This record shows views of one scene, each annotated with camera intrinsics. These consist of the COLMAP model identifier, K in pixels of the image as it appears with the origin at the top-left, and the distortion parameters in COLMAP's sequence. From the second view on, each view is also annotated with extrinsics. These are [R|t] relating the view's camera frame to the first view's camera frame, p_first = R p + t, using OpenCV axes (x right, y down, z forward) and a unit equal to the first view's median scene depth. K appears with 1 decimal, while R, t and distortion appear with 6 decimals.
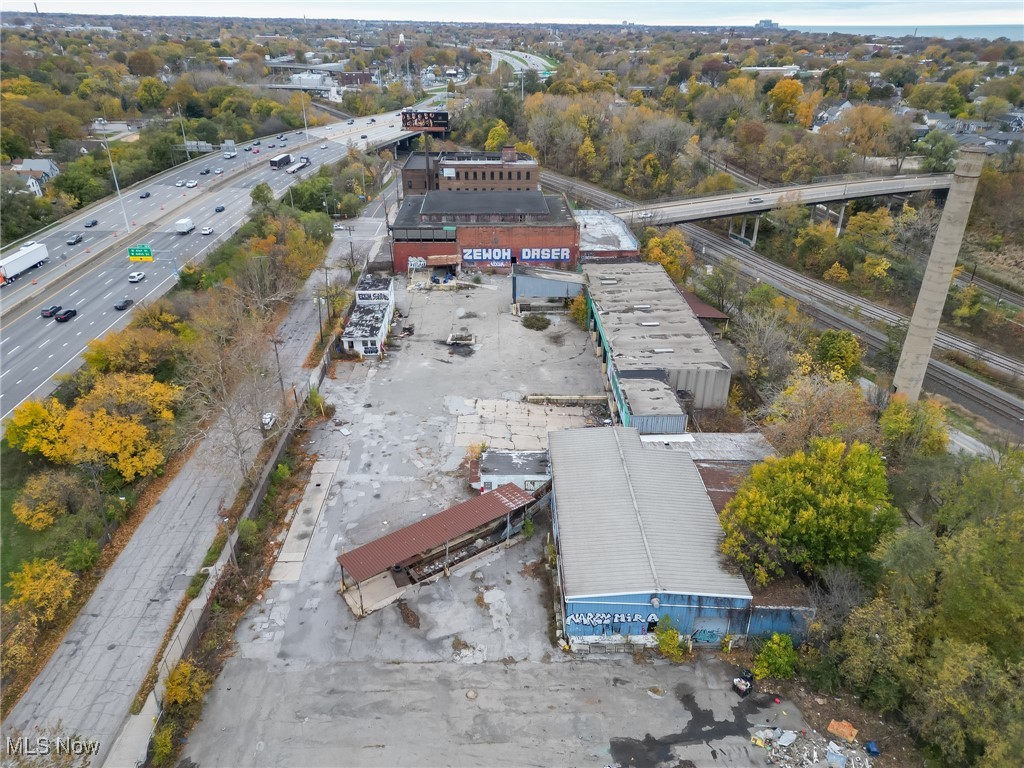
lens RADIAL K [[709.0, 0, 516.4], [0, 709.0, 382.5], [0, 0, 1]] dist [0.092455, -0.078564]
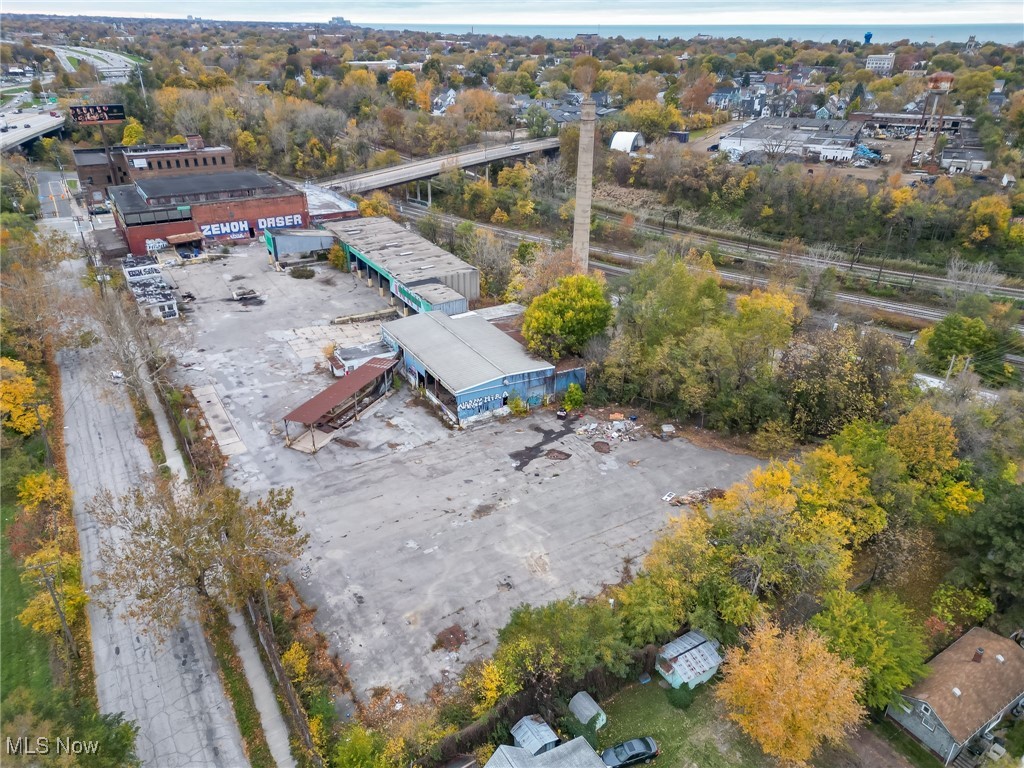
lens RADIAL K [[709.0, 0, 516.4], [0, 709.0, 382.5], [0, 0, 1]] dist [0.092455, -0.078564]
pose [[0.868029, -0.224906, 0.442655, -0.198354], [0.223253, 0.973114, 0.056634, 0.088454], [-0.443491, 0.049664, 0.894902, -0.178721]]
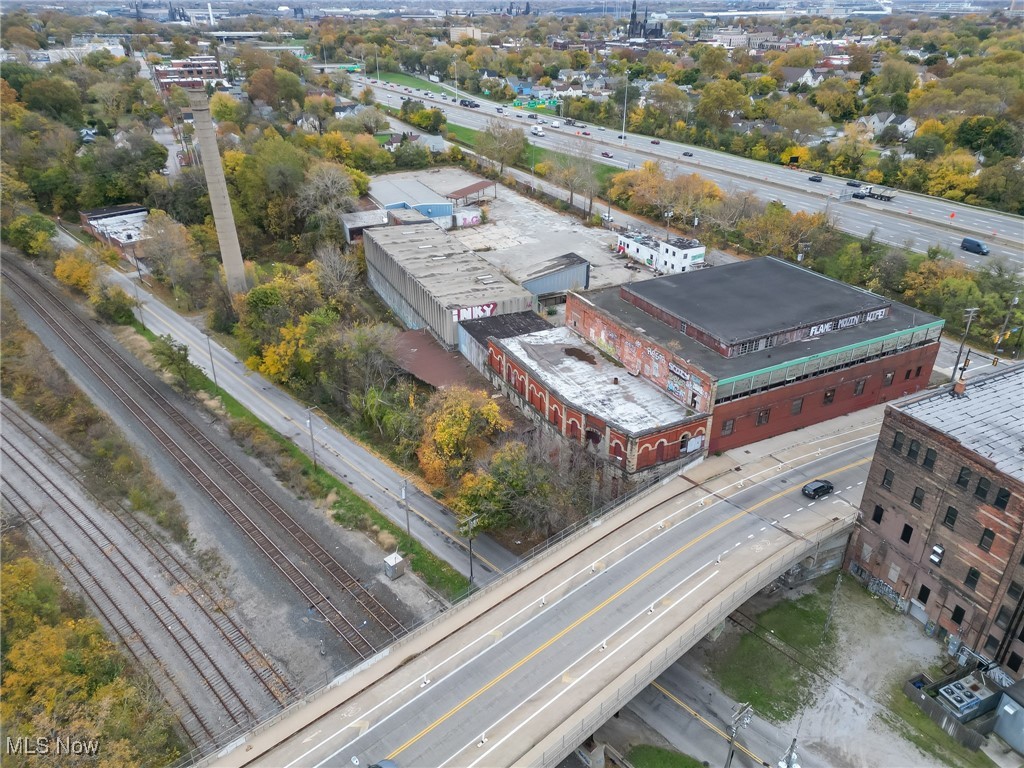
lens RADIAL K [[709.0, 0, 516.4], [0, 709.0, 382.5], [0, 0, 1]] dist [0.092455, -0.078564]
pose [[-0.909585, 0.192715, -0.368125, 0.412267], [-0.188585, 0.597977, 0.779011, -0.707313], [0.370258, 0.778000, -0.507568, 1.411373]]
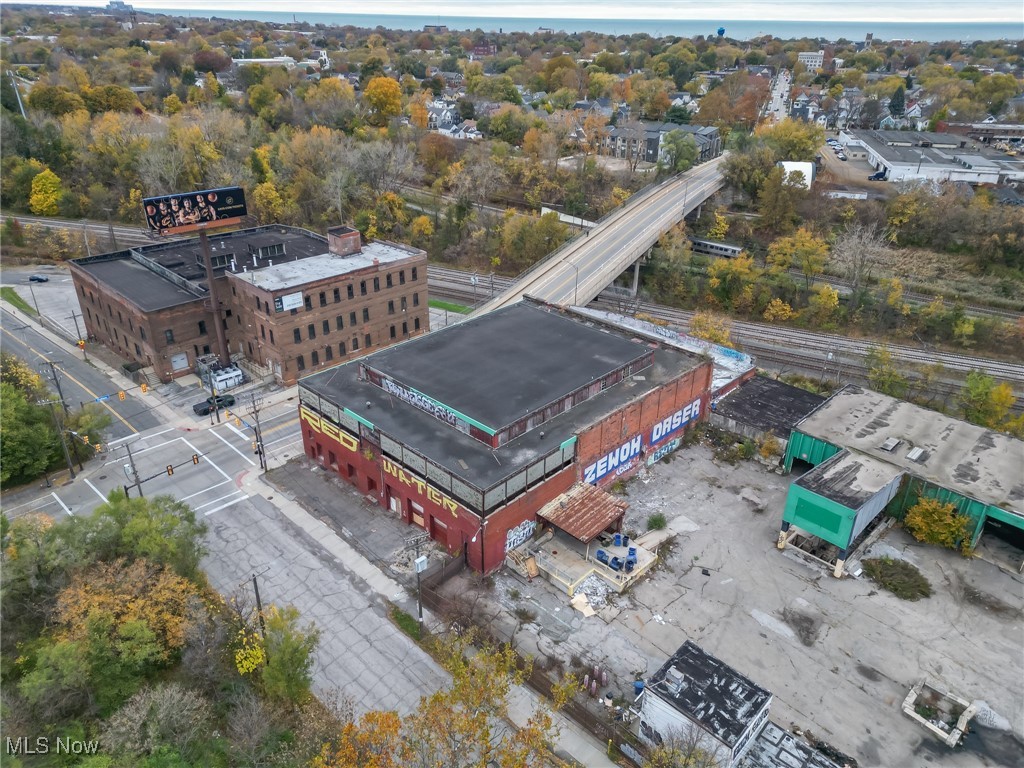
lens RADIAL K [[709.0, 0, 516.4], [0, 709.0, 382.5], [0, 0, 1]] dist [0.092455, -0.078564]
pose [[0.718367, -0.312619, 0.621464, -0.401552], [0.301505, 0.944989, 0.126846, -0.324444], [-0.626932, 0.096252, 0.773106, 0.644760]]
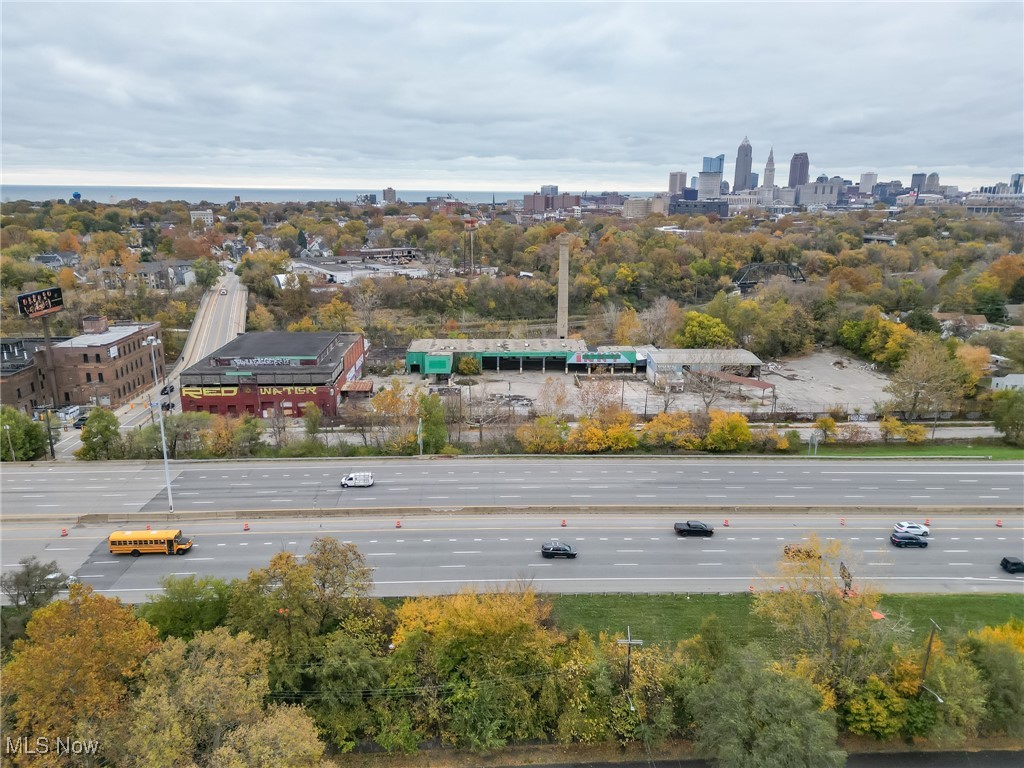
lens RADIAL K [[709.0, 0, 516.4], [0, 709.0, 382.5], [0, 0, 1]] dist [0.092455, -0.078564]
pose [[-0.015822, -0.270271, 0.962654, -1.144649], [0.443742, 0.860871, 0.248988, -0.336826], [-0.896015, 0.431109, 0.106310, 0.658883]]
